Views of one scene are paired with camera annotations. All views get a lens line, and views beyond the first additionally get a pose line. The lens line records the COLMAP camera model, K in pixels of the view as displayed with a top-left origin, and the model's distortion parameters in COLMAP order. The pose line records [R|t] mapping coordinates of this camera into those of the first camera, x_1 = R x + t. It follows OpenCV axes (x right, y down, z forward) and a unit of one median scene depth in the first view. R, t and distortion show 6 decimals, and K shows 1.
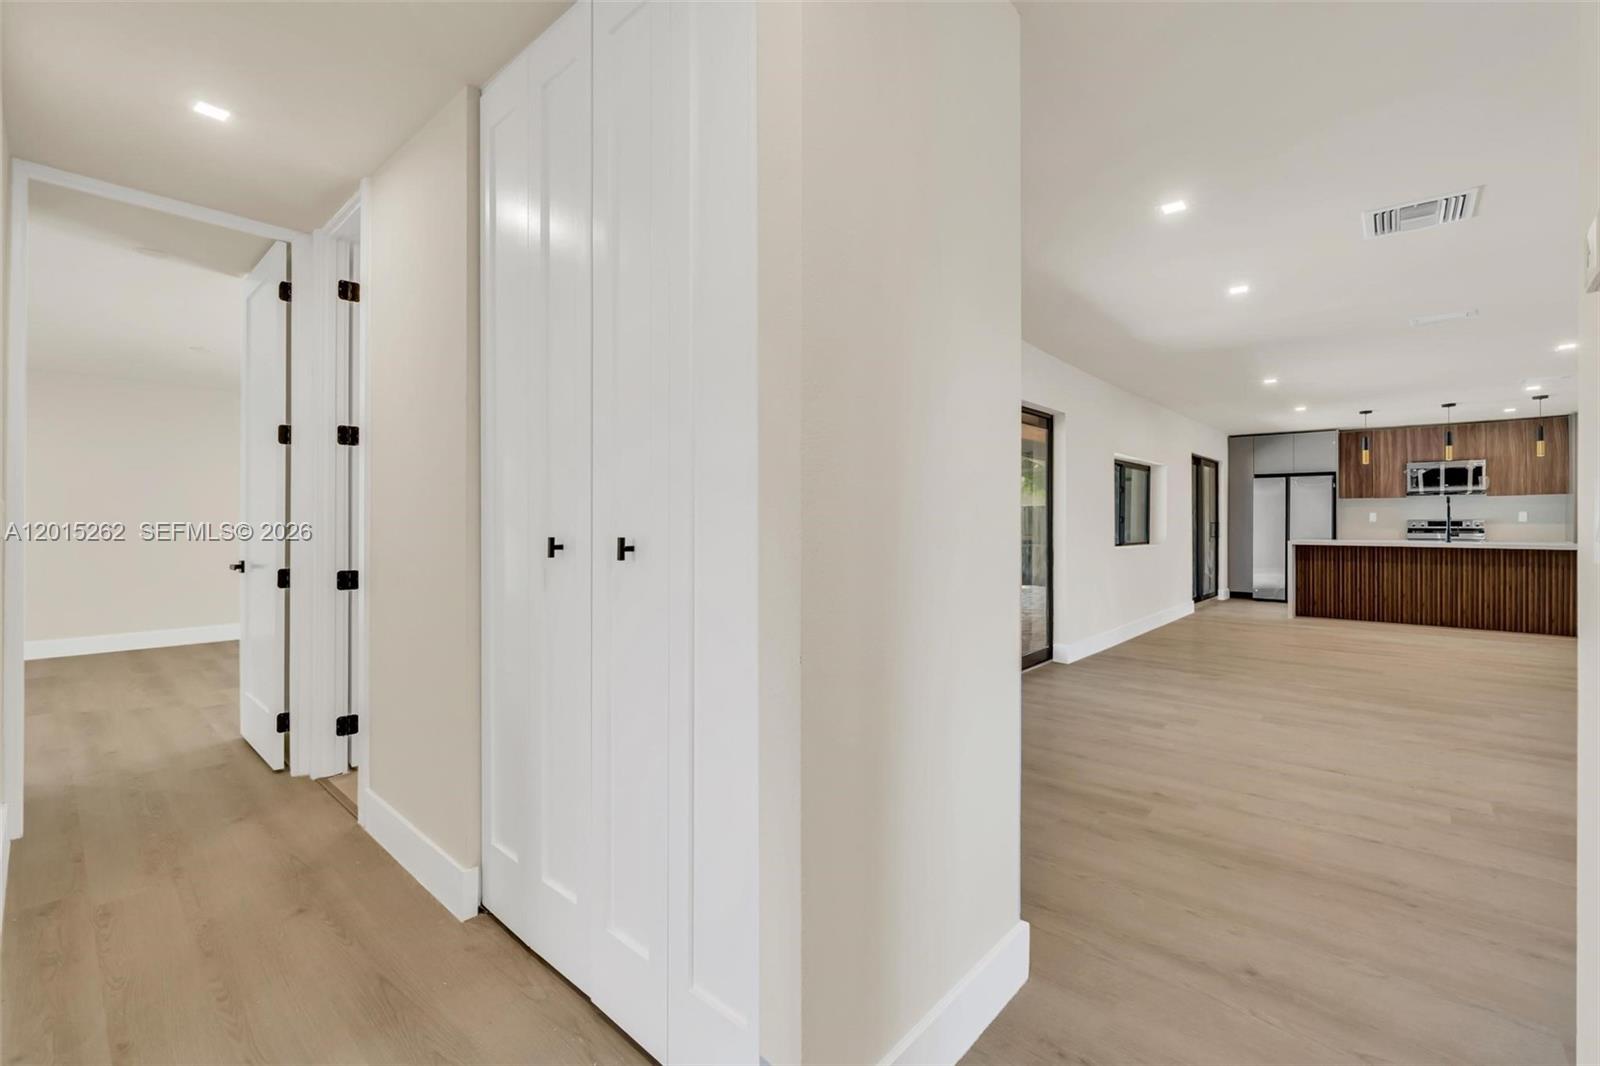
lens RADIAL K [[692.3, 0, 802.8], [0, 692.3, 524.0], [0, 0, 1]] dist [-0.001869, -0.000022]
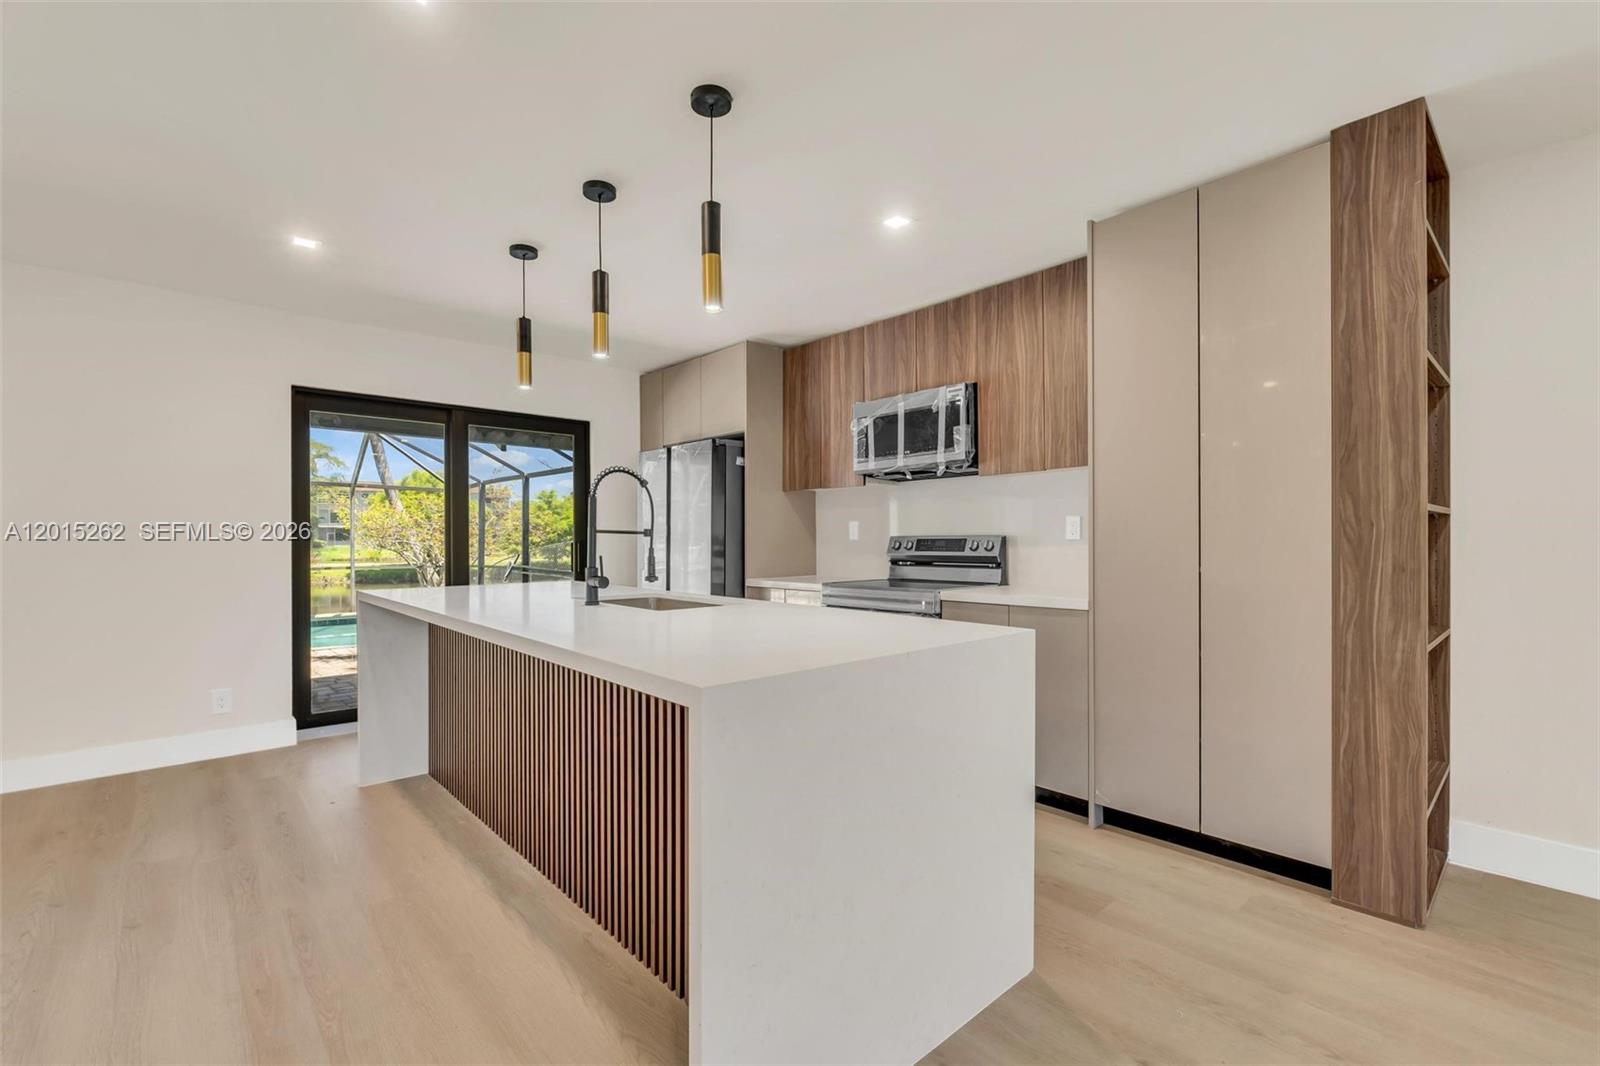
lens RADIAL K [[701.1, 0, 786.7], [0, 701.1, 537.2], [0, 0, 1]] dist [0.002476, 0.000765]
pose [[0.993194, -0.002465, -0.116443, 0.908183], [0.002089, 0.999992, -0.003348, -0.004144], [0.116450, 0.003082, 0.993192, 0.575020]]
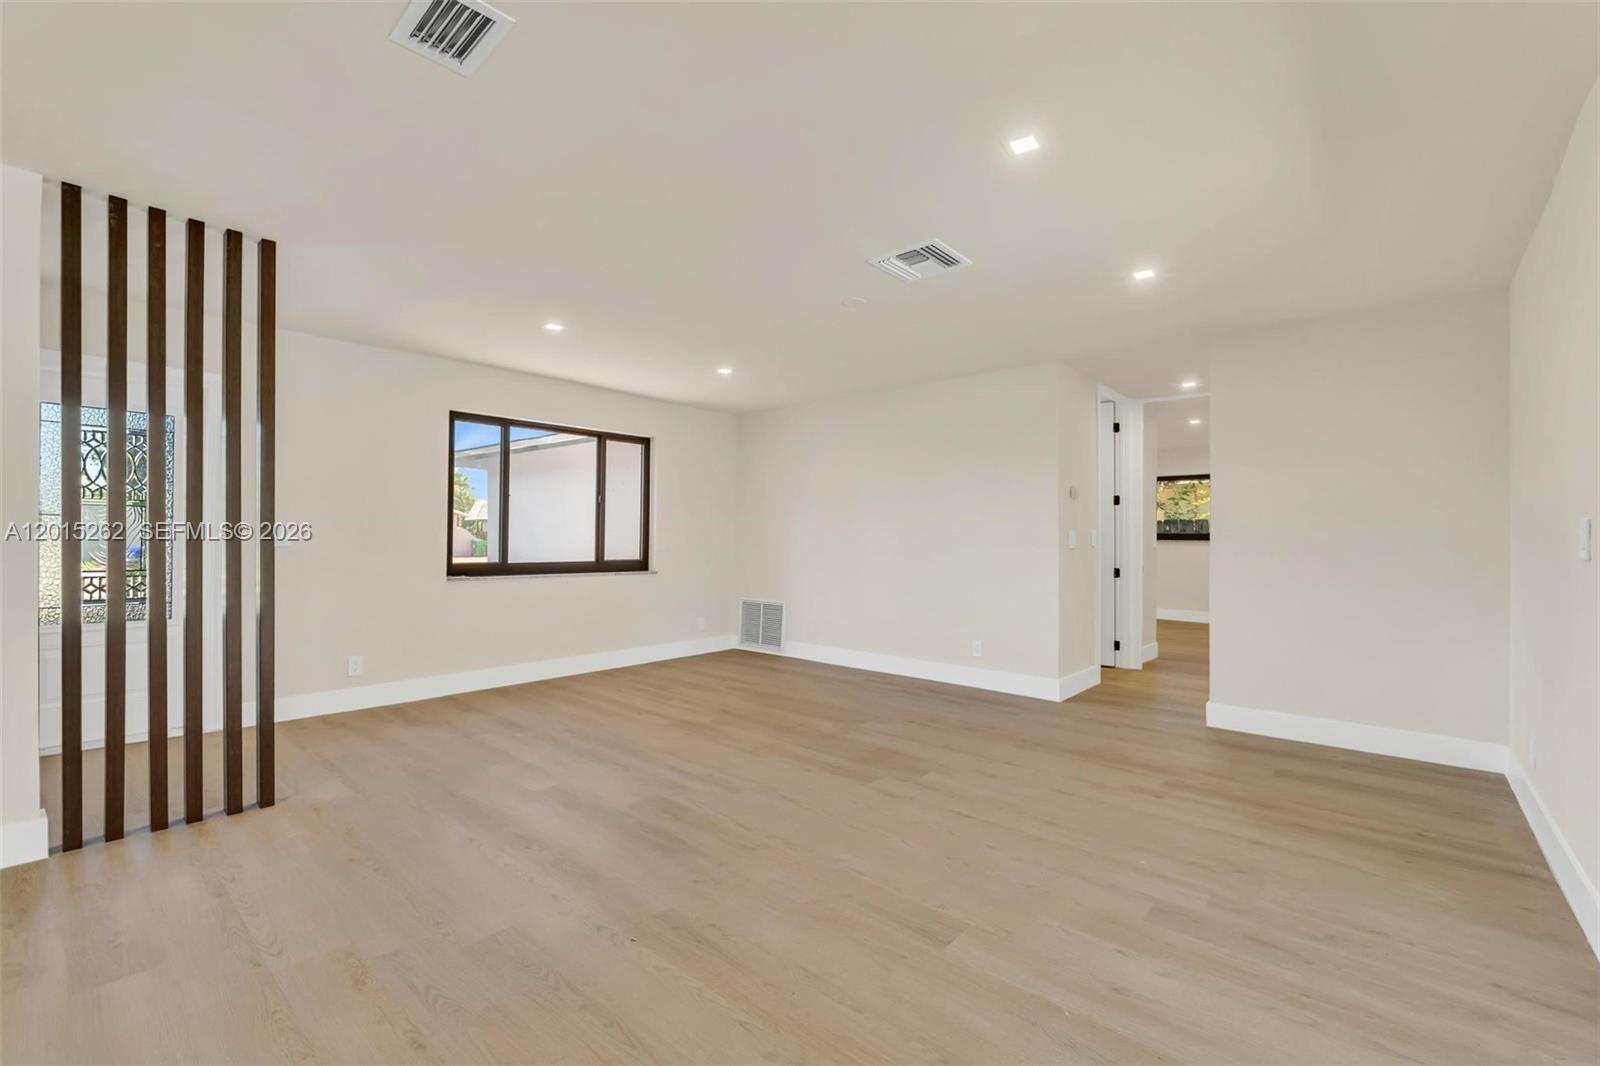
lens RADIAL K [[672.5, 0, 800.0], [0, 672.5, 533.0], [0, 0, 1]] dist [-0.003074, -0.000271]
pose [[-0.999969, -0.007375, -0.002891, 0.355291], [-0.007362, 0.999964, -0.004262, -0.003825], [0.002923, -0.004241, -0.999987, 0.676401]]
